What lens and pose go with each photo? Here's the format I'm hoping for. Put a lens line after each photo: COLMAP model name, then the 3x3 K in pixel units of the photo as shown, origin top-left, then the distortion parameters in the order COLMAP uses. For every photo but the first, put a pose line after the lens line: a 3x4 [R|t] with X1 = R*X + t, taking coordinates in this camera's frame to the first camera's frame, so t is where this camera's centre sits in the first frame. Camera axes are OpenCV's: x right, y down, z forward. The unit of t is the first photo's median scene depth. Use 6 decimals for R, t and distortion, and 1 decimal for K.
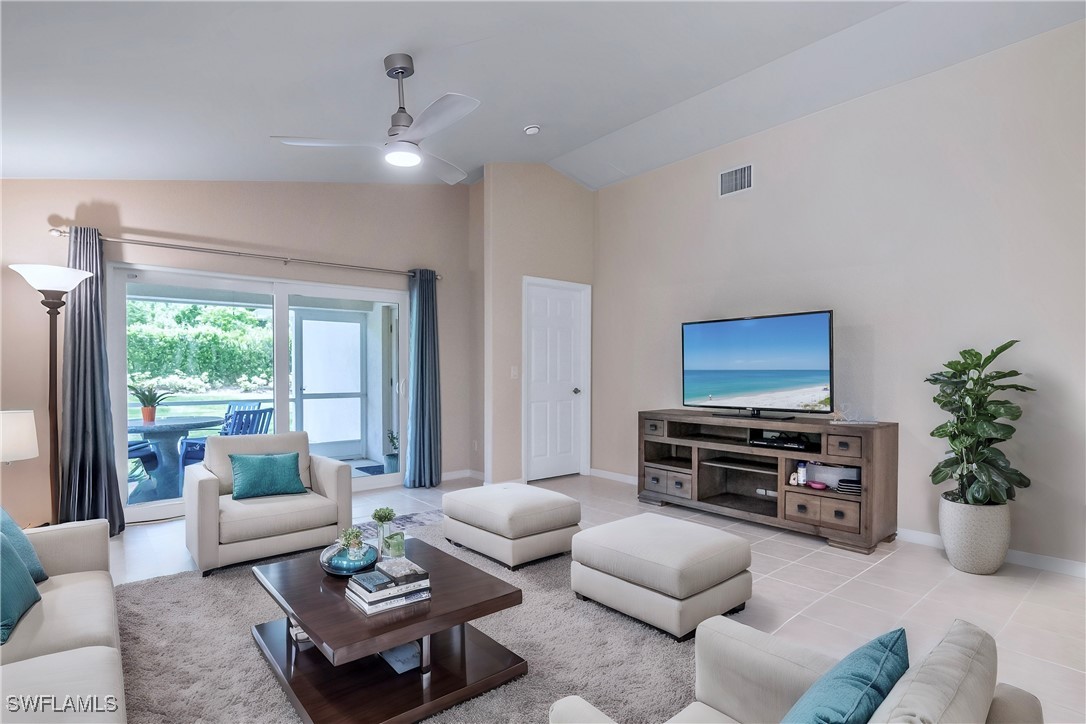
lens RADIAL K [[544.2, 0, 553.2], [0, 544.2, 397.1], [0, 0, 1]] dist [-0.044474, -0.002904]
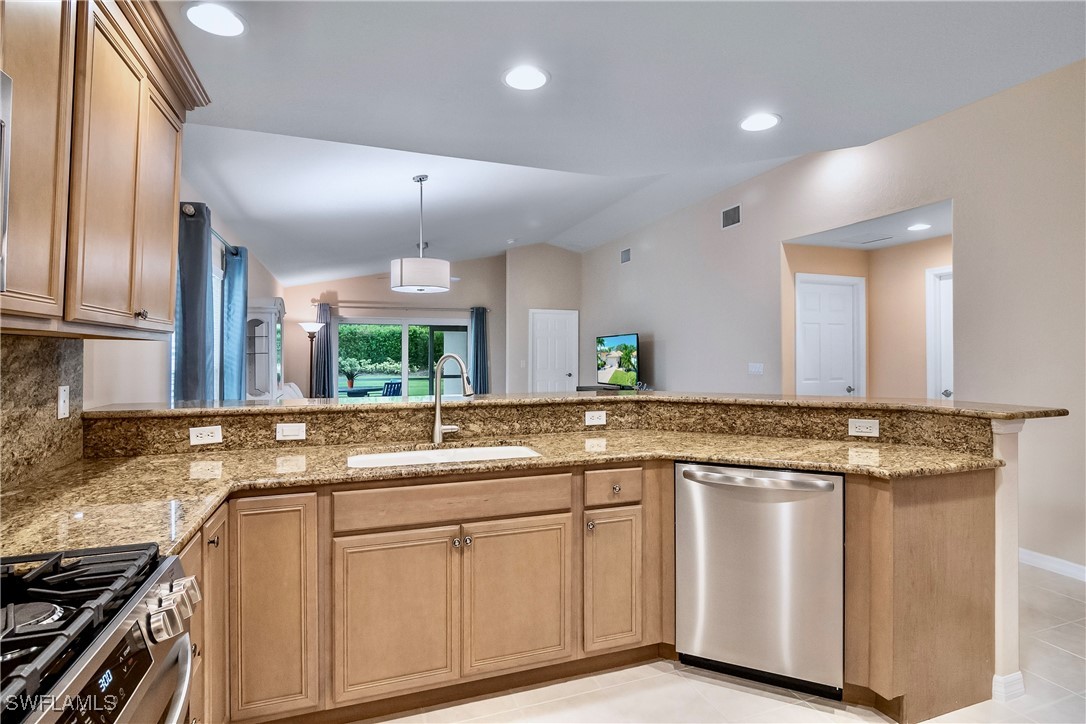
lens RADIAL K [[544.2, 0, 542.7], [0, 544.2, 356.2], [0, 0, 1]] dist [-0.044474, -0.002904]
pose [[0.935966, -0.002887, -0.352078, 0.630098], [-0.014149, 0.998850, -0.045803, 0.010857], [0.351805, 0.047851, 0.934849, -0.656368]]
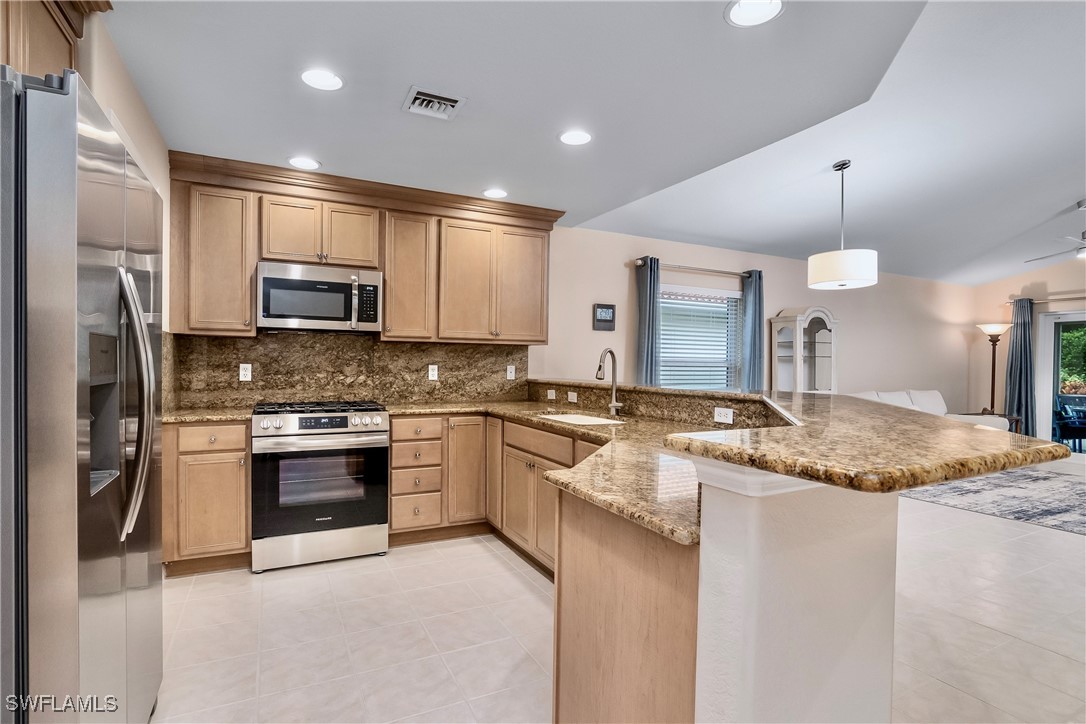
lens RADIAL K [[544.2, 0, 541.3], [0, 544.2, 364.5], [0, 0, 1]] dist [-0.044474, -0.002904]
pose [[-0.232062, 0.000464, -0.972701, 0.999220], [-0.060236, 0.998074, 0.014846, 0.002428], [0.970834, 0.062036, -0.231587, -0.207107]]
